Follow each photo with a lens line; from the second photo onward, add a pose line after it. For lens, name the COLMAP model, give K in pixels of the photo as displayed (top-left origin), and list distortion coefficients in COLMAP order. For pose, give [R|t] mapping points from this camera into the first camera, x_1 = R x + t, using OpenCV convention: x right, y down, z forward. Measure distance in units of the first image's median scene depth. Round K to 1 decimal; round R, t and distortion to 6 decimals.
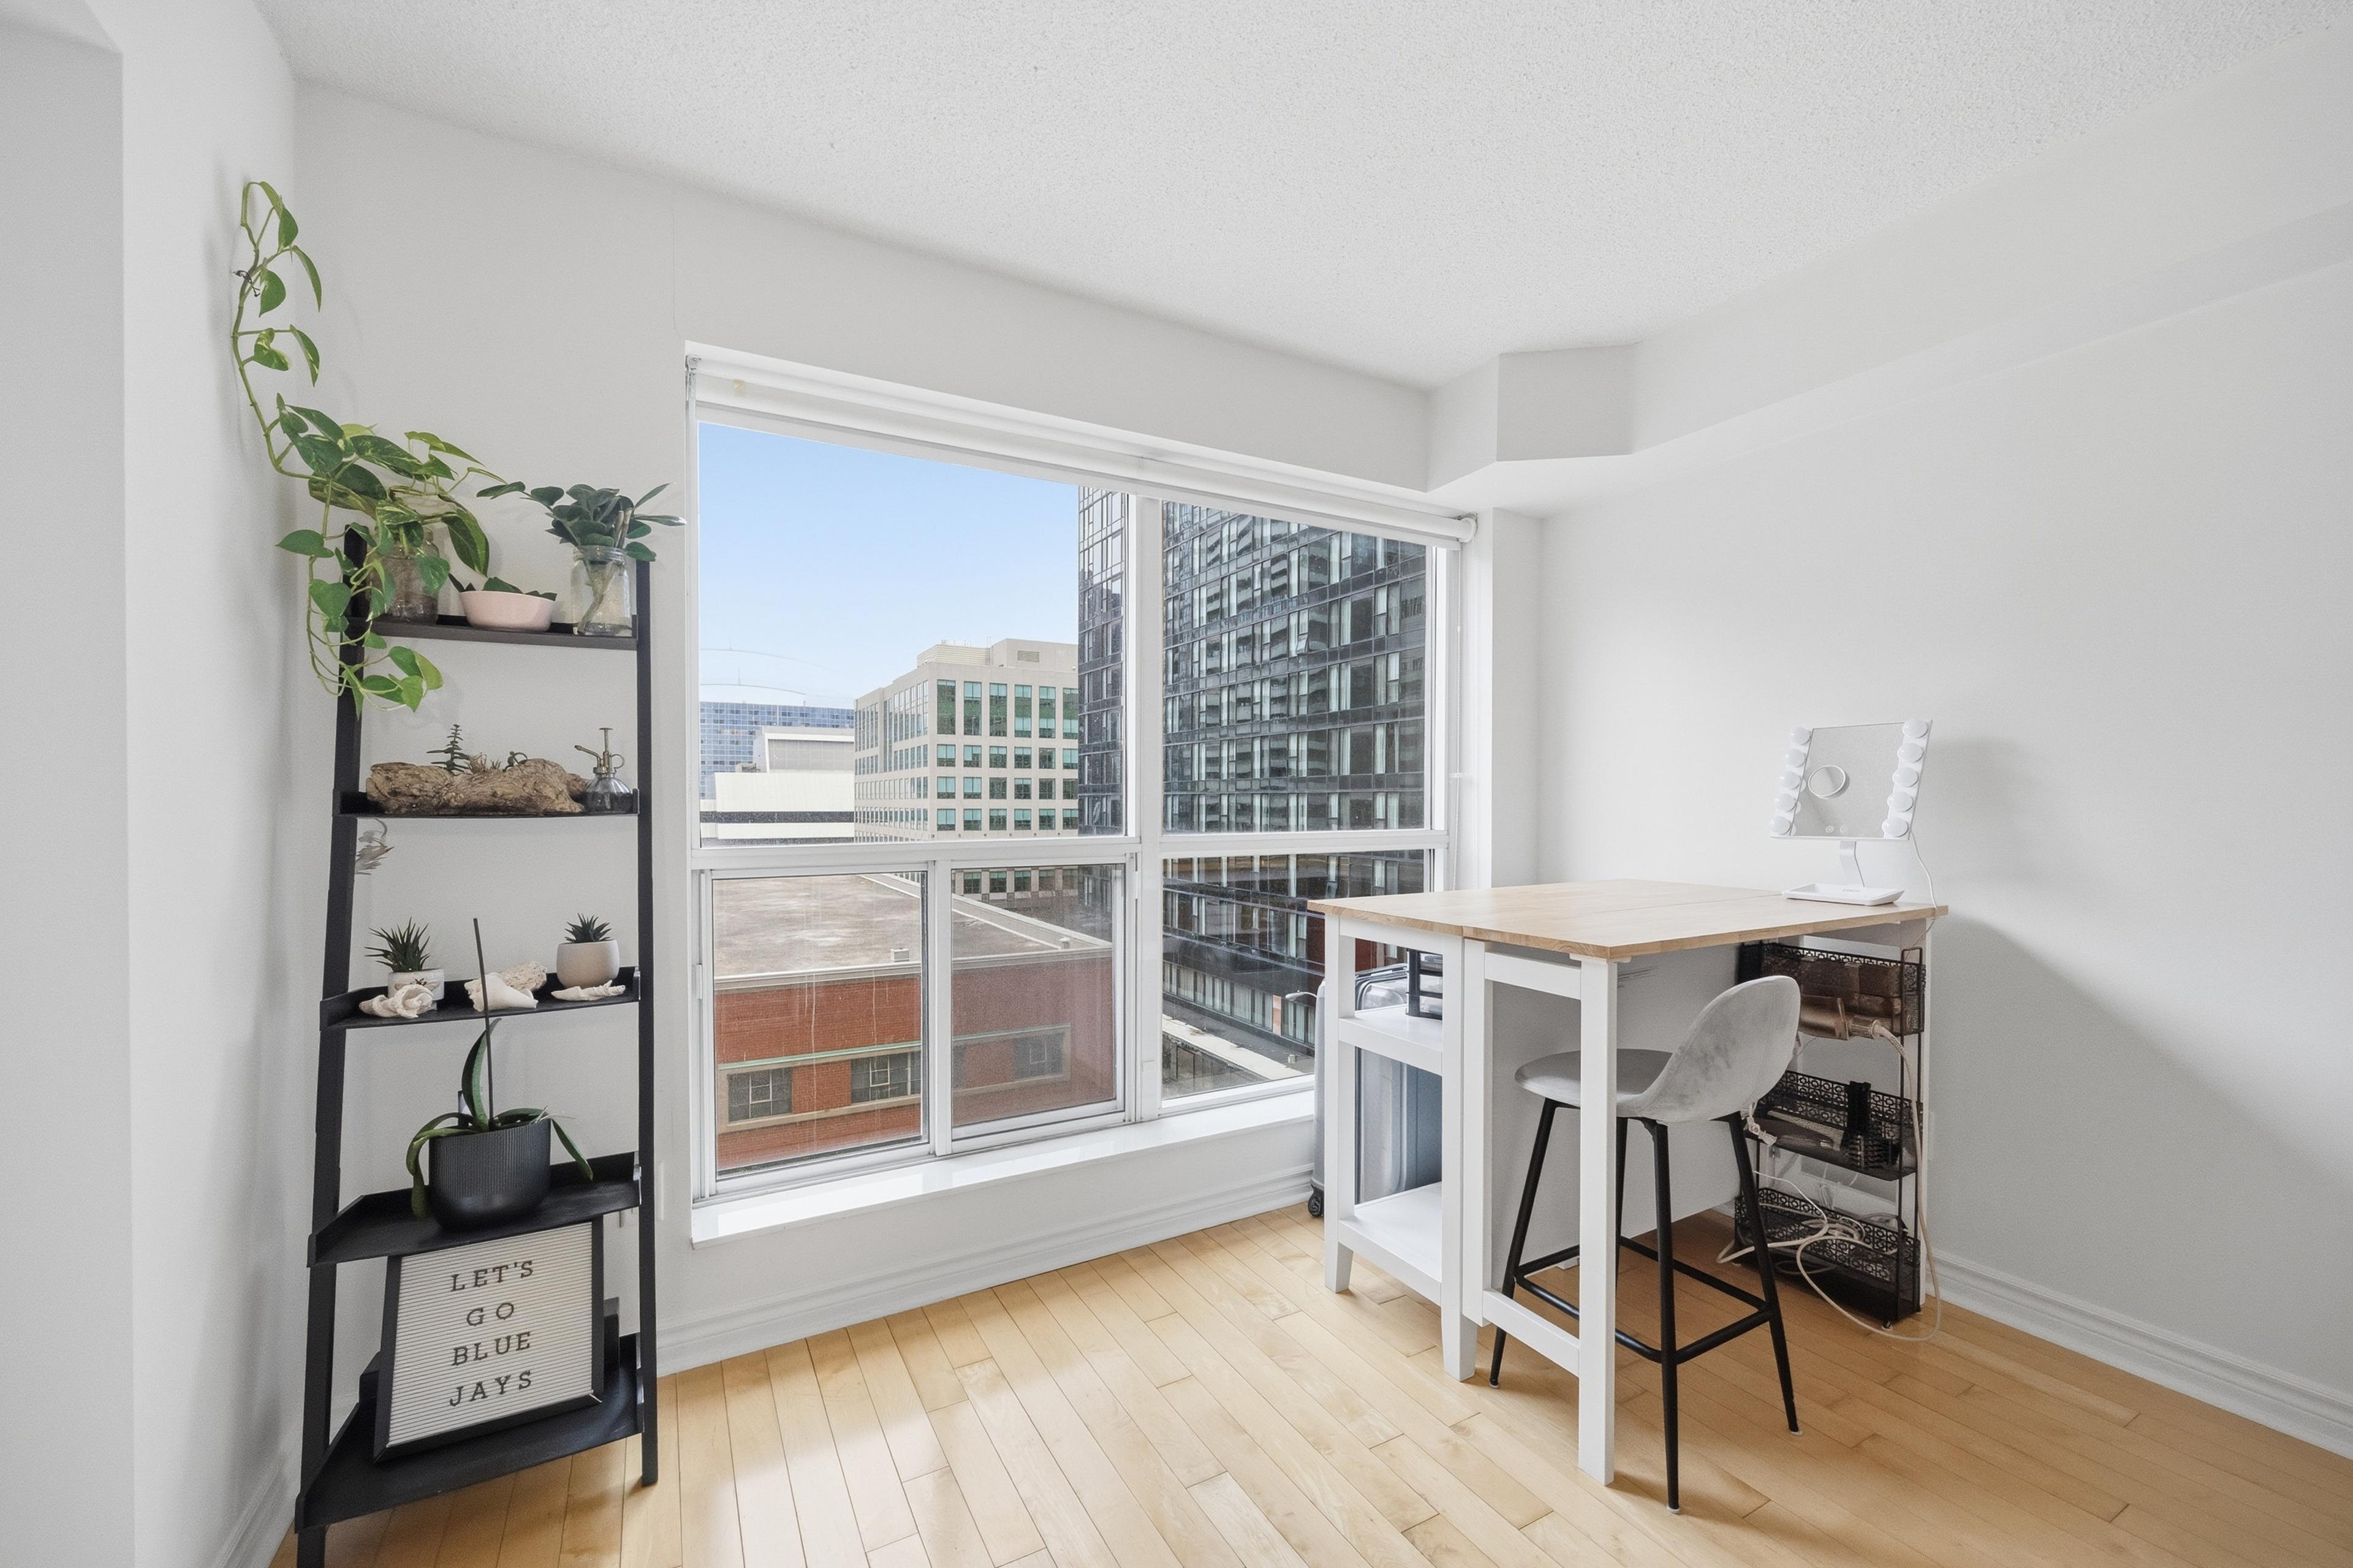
lens RADIAL K [[941.2, 0, 1169.5], [0, 941.2, 814.2], [0, 0, 1]] dist [0.000310, 0.000039]
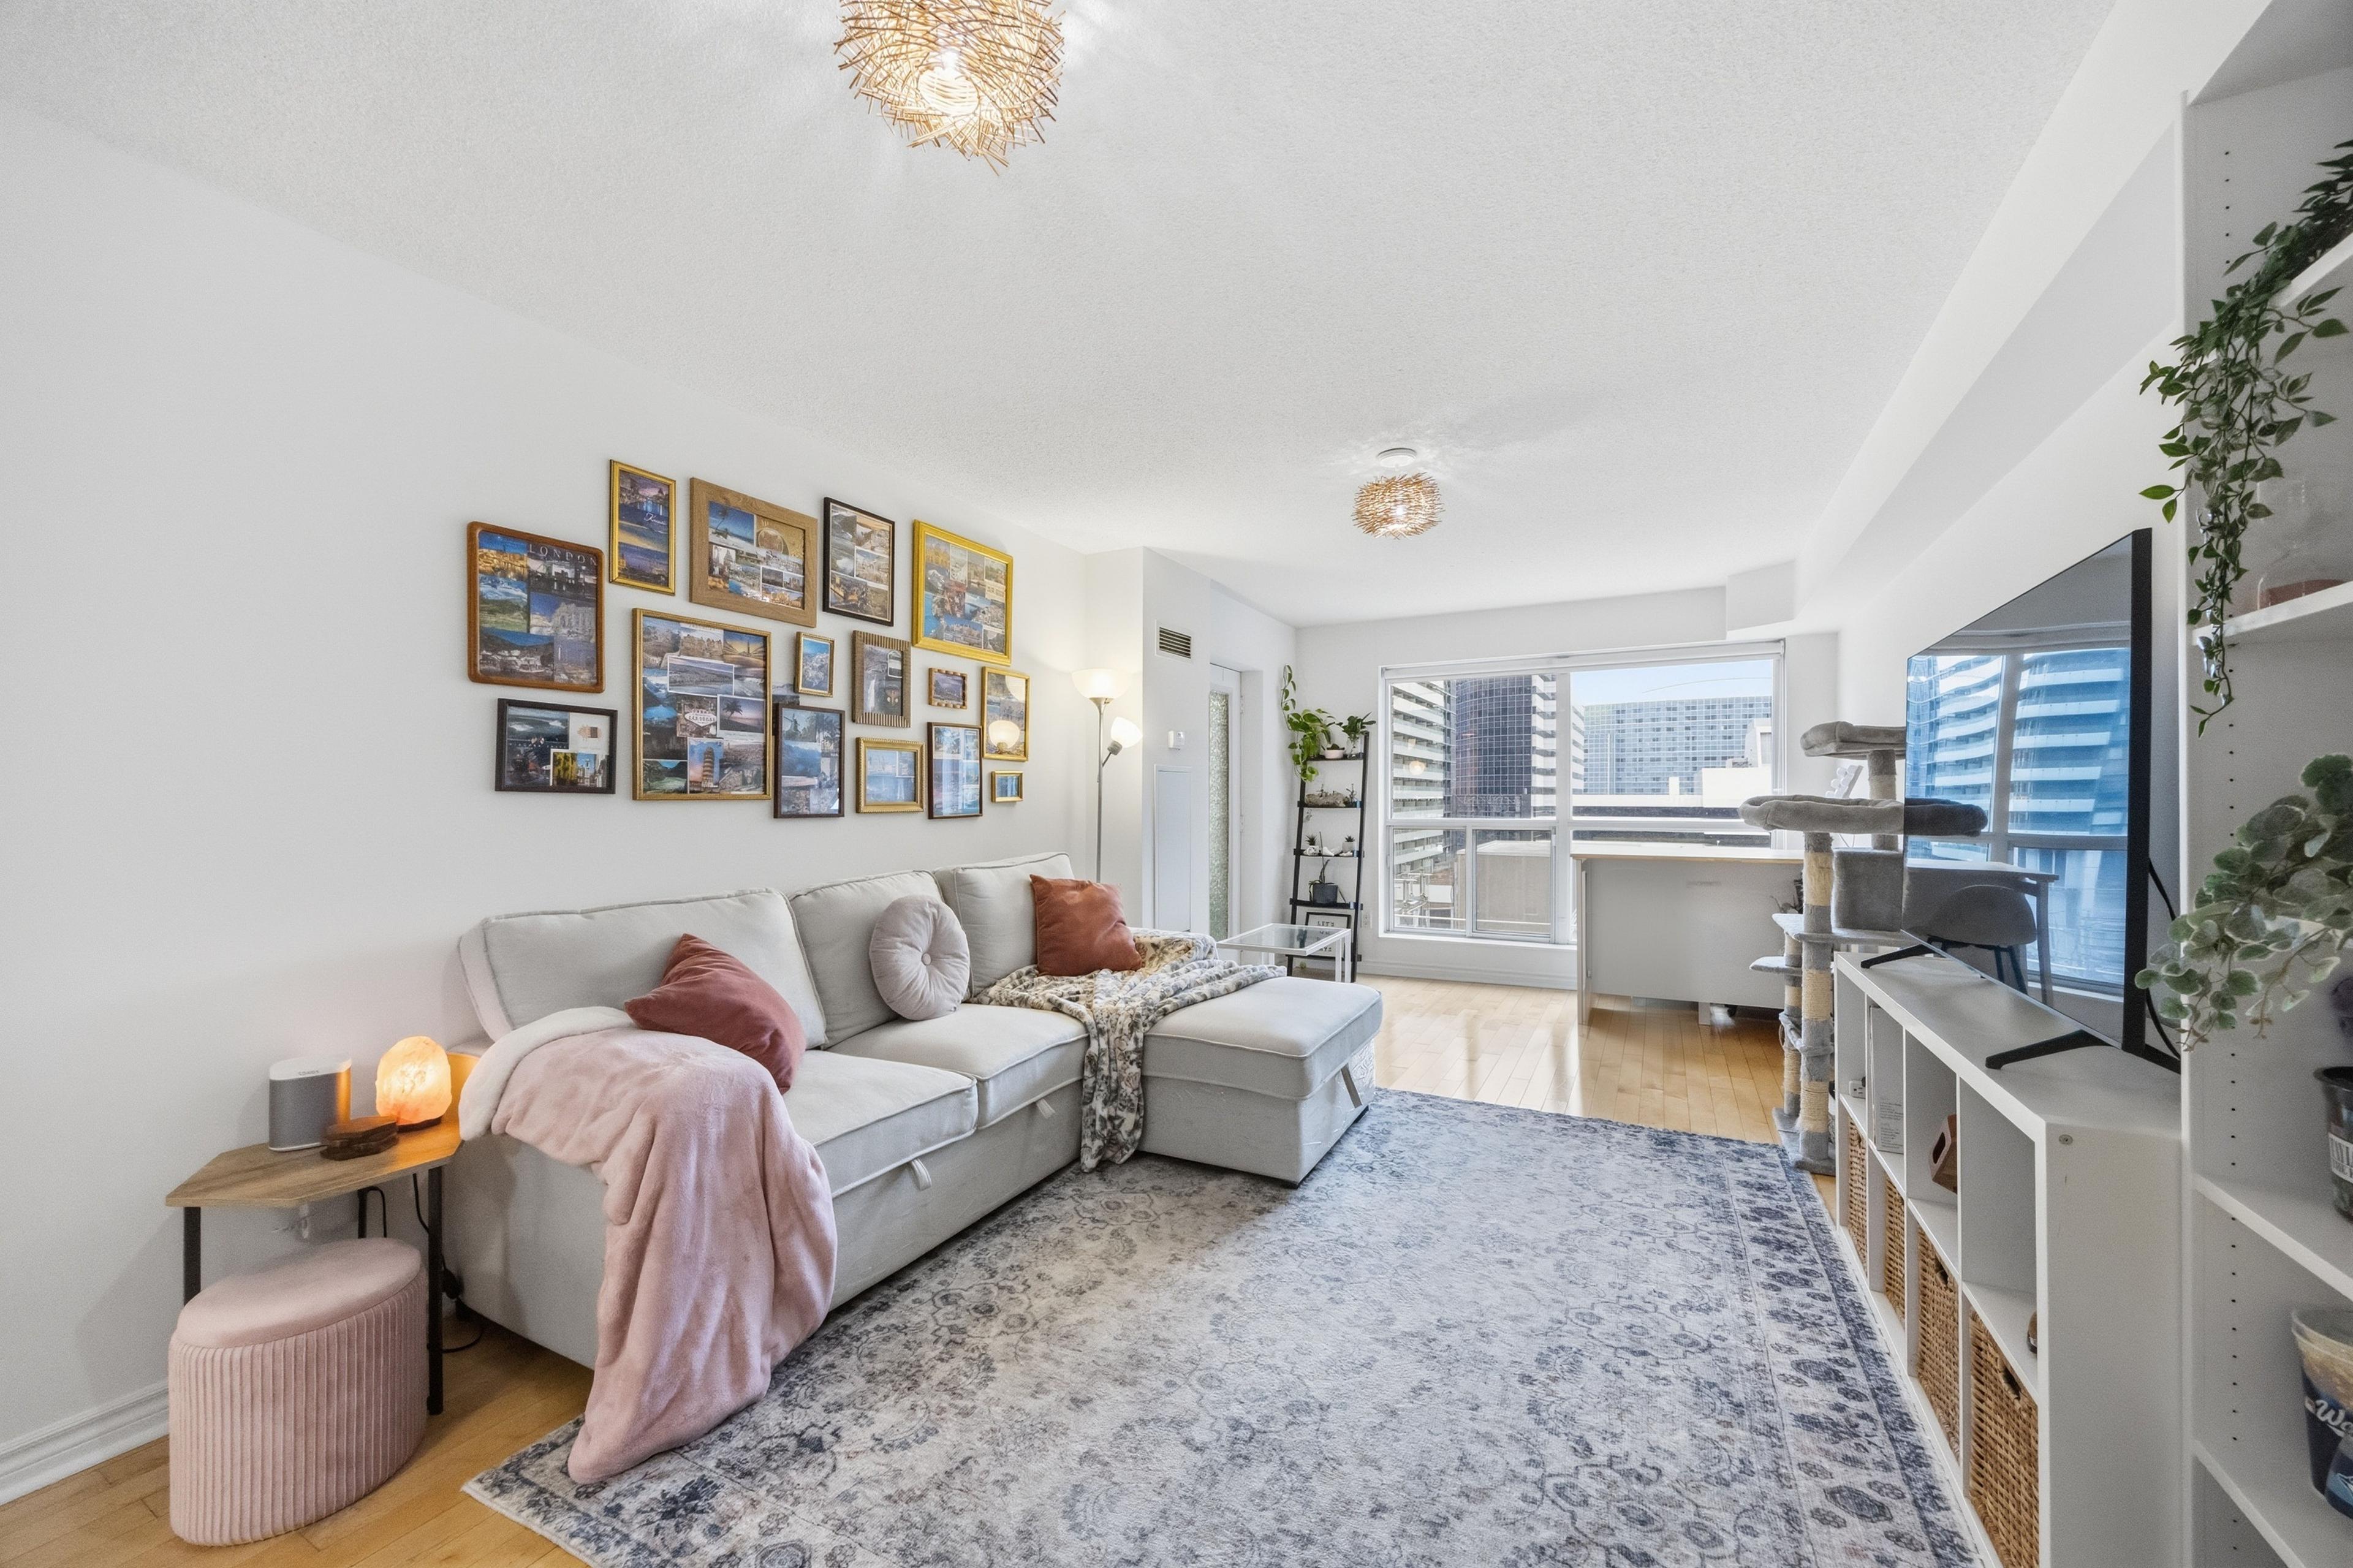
lens RADIAL K [[902.5, 0, 1174.5], [0, 902.5, 787.5], [0, 0, 1]] dist [0.000365, -0.000276]
pose [[0.549276, -0.008419, -0.835599, 1.308065], [-0.011590, 0.999776, -0.017692, -0.004829], [0.835561, 0.019402, 0.549056, -1.009631]]
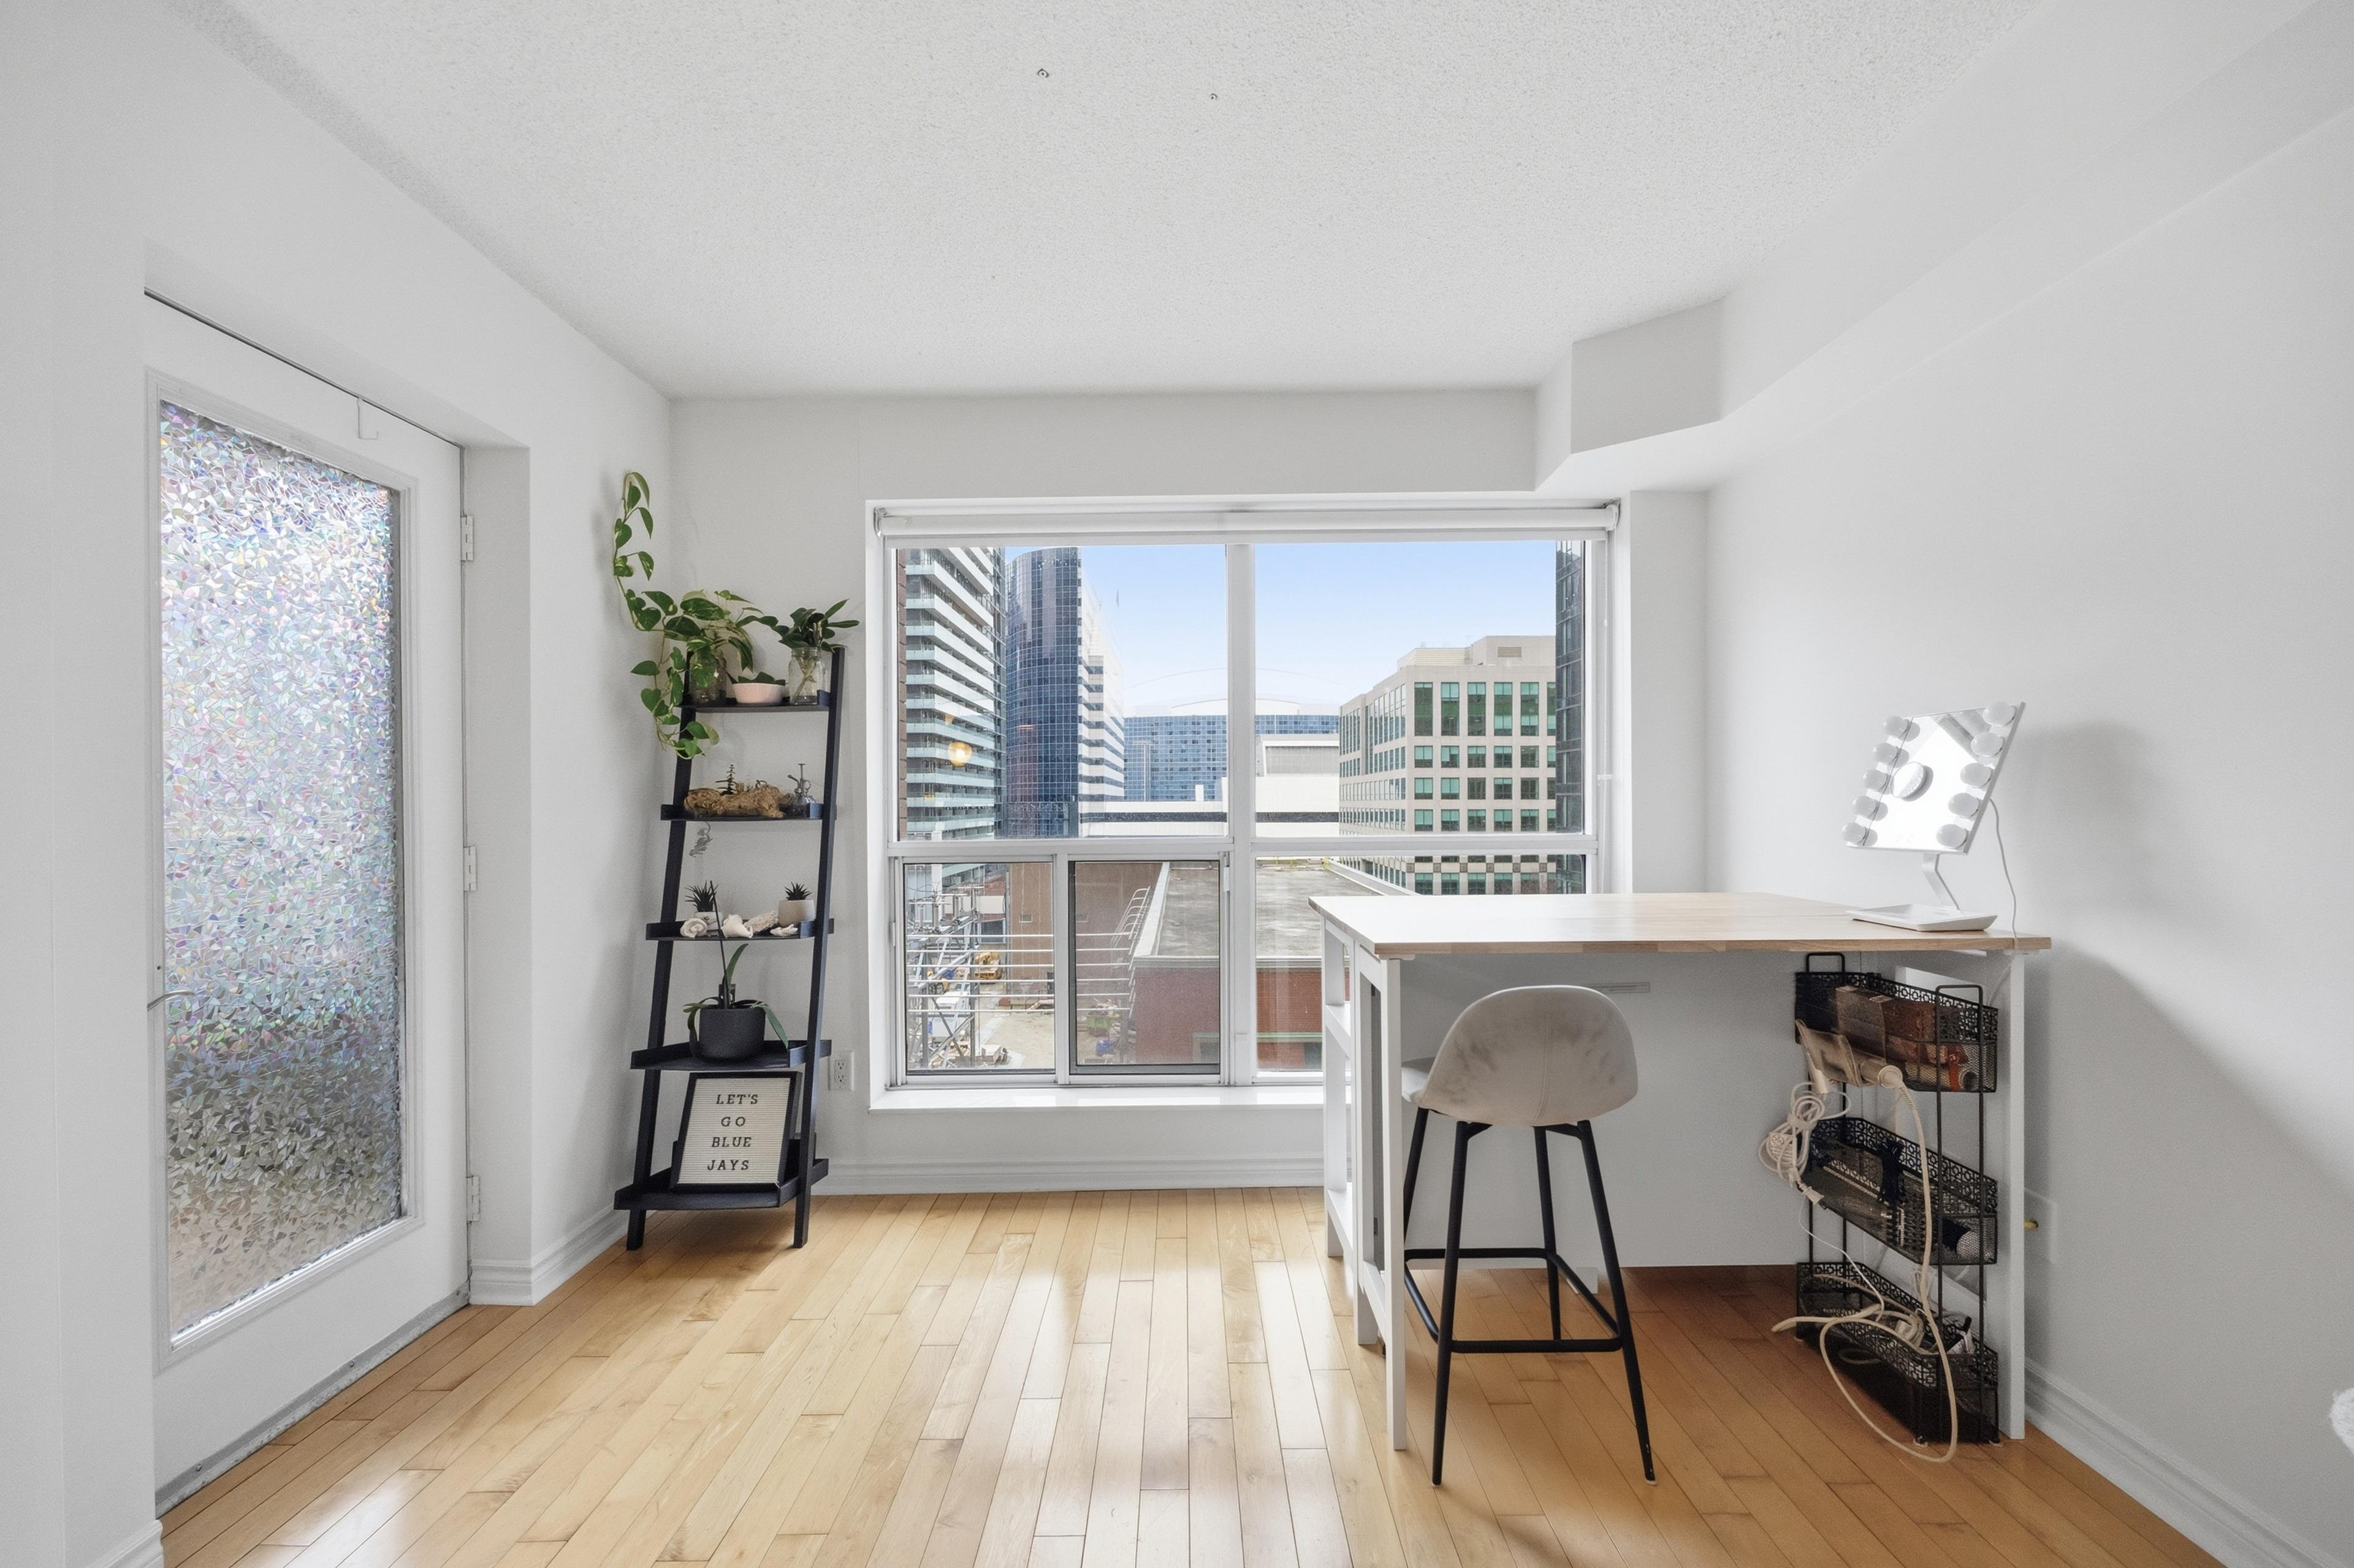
lens RADIAL K [[924.6, 0, 1172.9], [0, 924.6, 804.3], [0, 0, 1]] dist [-0.002572, -0.000178]
pose [[0.873492, -0.005281, -0.486809, 0.459294], [-0.000121, 0.999939, -0.011065, -0.004395], [0.486838, 0.009724, 0.873438, -0.027256]]
